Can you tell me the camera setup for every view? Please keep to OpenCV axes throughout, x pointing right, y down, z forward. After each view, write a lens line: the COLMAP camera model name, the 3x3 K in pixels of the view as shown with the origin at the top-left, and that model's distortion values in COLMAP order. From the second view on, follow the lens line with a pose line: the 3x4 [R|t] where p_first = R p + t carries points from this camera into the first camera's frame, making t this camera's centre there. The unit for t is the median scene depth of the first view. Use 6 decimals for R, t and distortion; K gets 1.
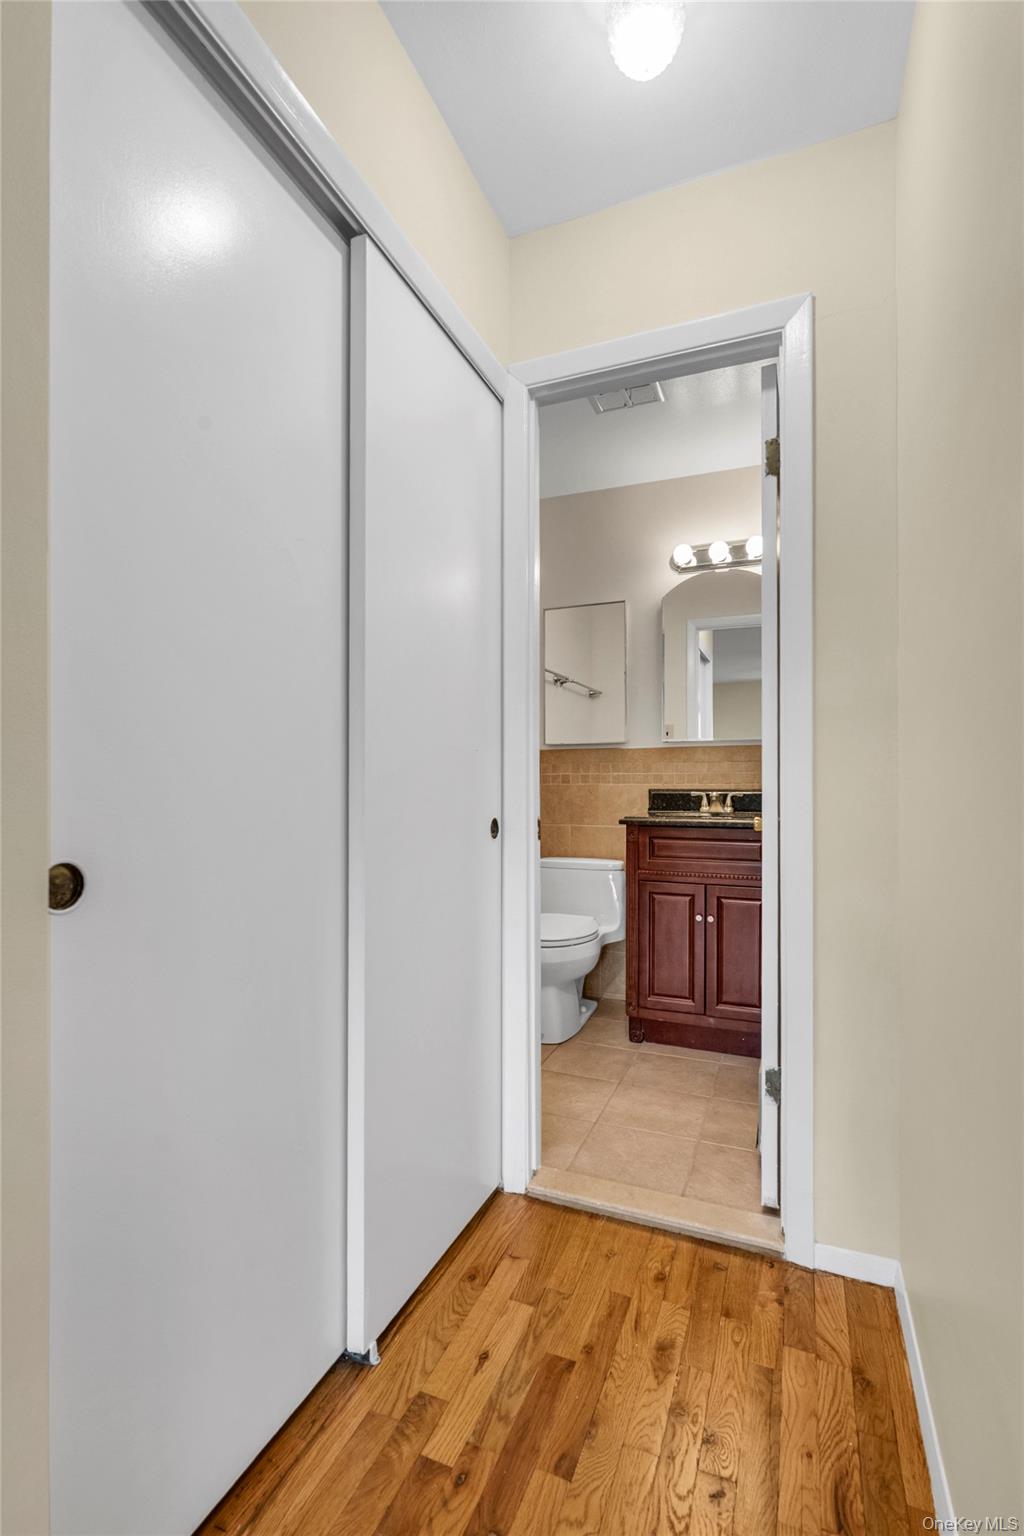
lens RADIAL K [[706.0, 0, 510.3], [0, 706.0, 775.2], [0, 0, 1]] dist [-0.003301, -0.000499]
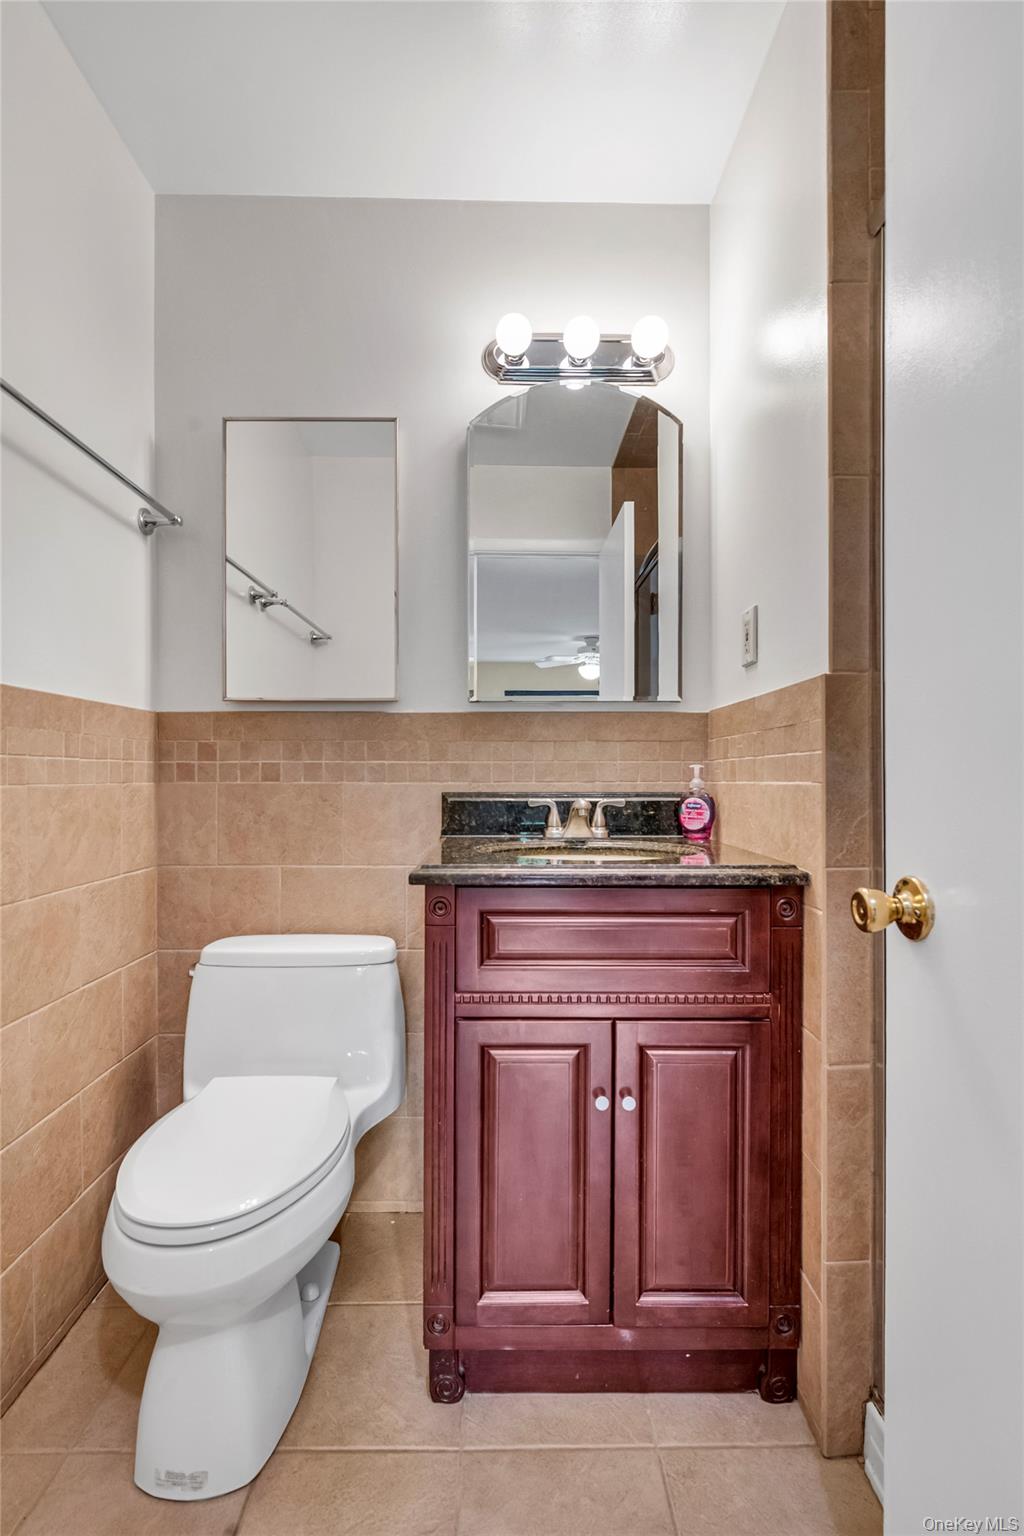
lens RADIAL K [[706.0, 0, 510.3], [0, 706.0, 775.2], [0, 0, 1]] dist [-0.003301, -0.000499]
pose [[0.919194, 0.001950, 0.393800, 0.042933], [-0.006163, 0.999937, 0.009433, 0.002137], [-0.393757, -0.011098, 0.919148, 0.544072]]
